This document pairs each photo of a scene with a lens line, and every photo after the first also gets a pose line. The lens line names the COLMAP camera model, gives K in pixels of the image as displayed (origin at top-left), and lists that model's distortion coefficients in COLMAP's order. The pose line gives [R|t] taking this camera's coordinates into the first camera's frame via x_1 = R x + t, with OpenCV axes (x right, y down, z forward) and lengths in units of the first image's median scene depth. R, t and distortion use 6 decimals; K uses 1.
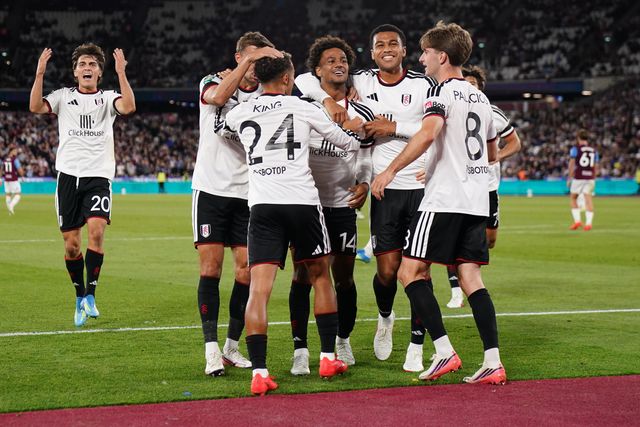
lens RADIAL K [[3211.9, 0, 316.6], [0, 3211.9, 210.7], [0, 0, 1]] dist [0.497383, 0.000000]
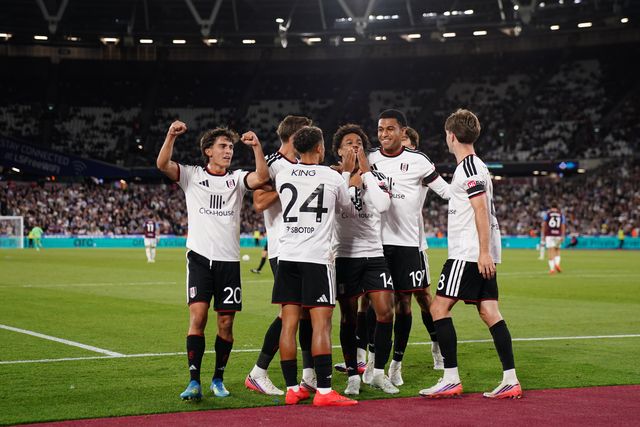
lens RADIAL K [[3211.9, 0, 322.2], [0, 3211.9, 218.7], [0, 0, 1]] dist [0.497383, 0.000000]
pose [[0.998843, 0.000943, 0.048079, -0.085068], [-0.000076, 0.999837, -0.018039, 0.006767], [-0.048088, 0.018015, 0.998681, -0.308304]]
